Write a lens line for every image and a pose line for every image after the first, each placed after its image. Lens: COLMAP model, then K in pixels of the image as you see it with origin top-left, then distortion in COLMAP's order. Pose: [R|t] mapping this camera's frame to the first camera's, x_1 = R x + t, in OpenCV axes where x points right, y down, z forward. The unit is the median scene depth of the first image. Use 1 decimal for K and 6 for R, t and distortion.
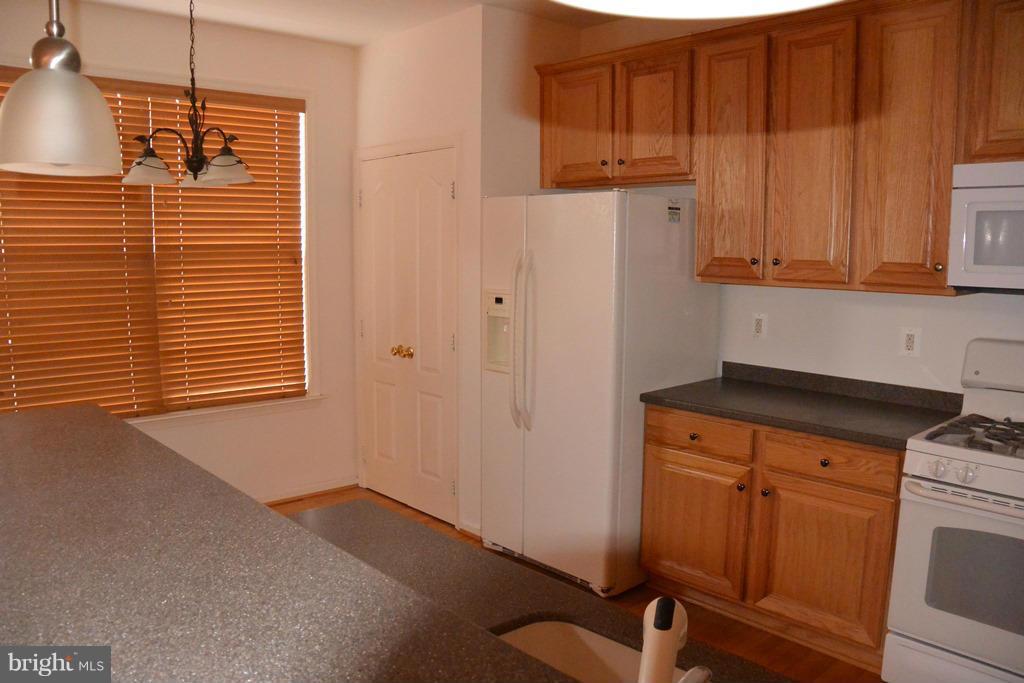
lens RADIAL K [[810.2, 0, 514.8], [0, 810.2, 340.7], [0, 0, 1]] dist [-0.130949, 0.042693]
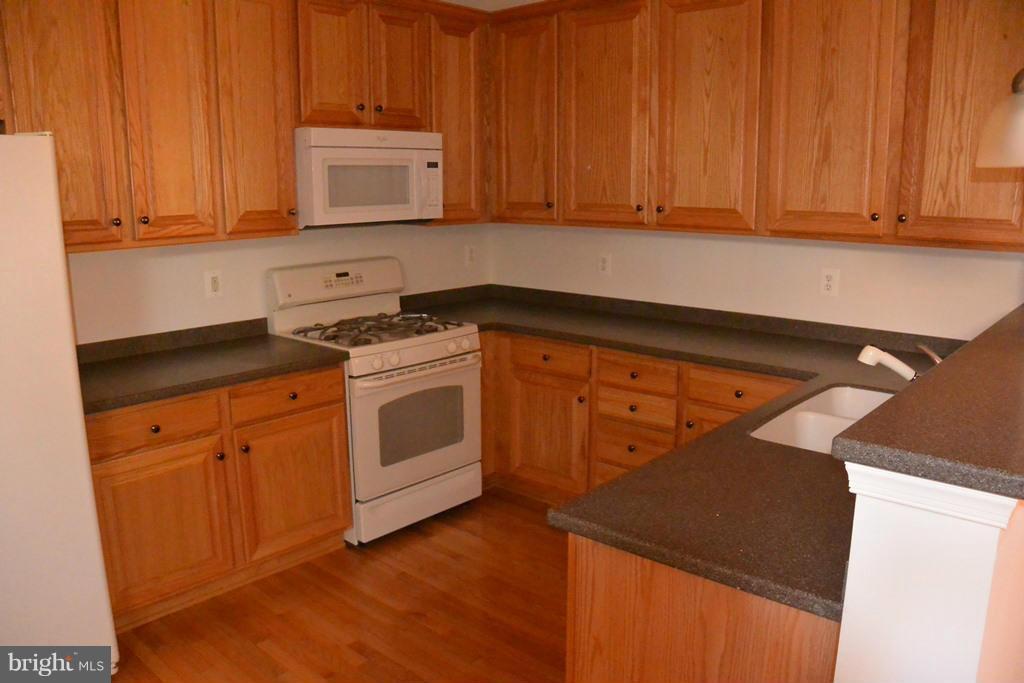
lens RADIAL K [[810.2, 0, 512.3], [0, 810.2, 342.2], [0, 0, 1]] dist [-0.130949, 0.042693]
pose [[-0.093283, -0.200970, 0.975146, -0.619824], [0.128031, 0.968864, 0.211922, -0.100872], [-0.987373, 0.144618, -0.064648, 0.669447]]
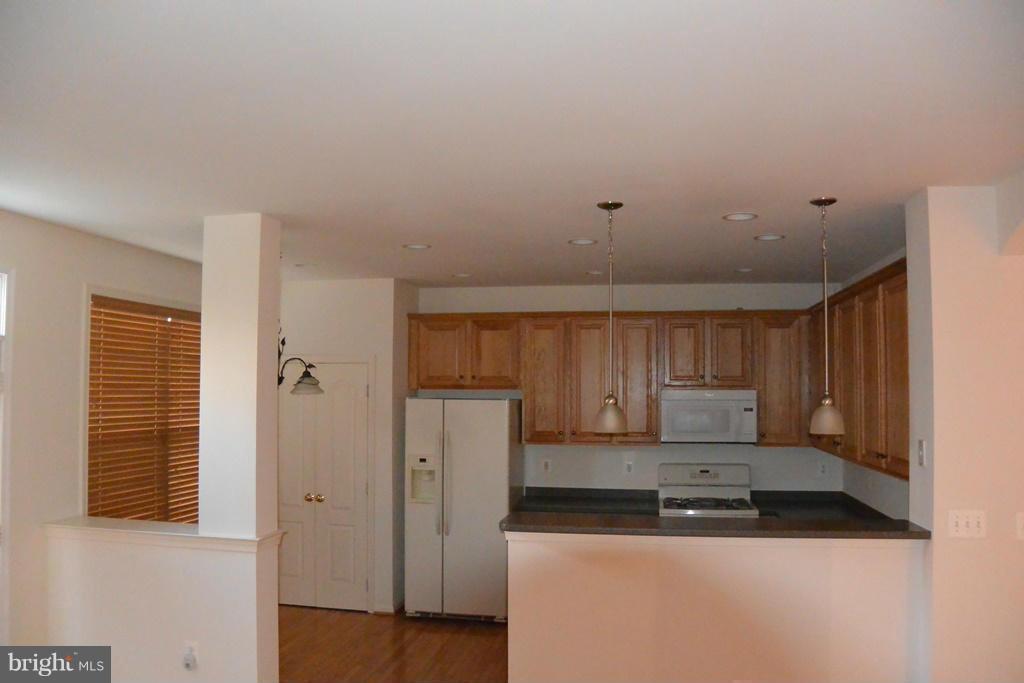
lens RADIAL K [[810.2, 0, 508.8], [0, 810.2, 346.7], [0, 0, 1]] dist [-0.130949, 0.042693]
pose [[0.803679, 0.029860, 0.594314, -1.033169], [0.074327, 0.985882, -0.150044, -0.019289], [-0.590403, 0.164760, 0.790113, -0.556534]]
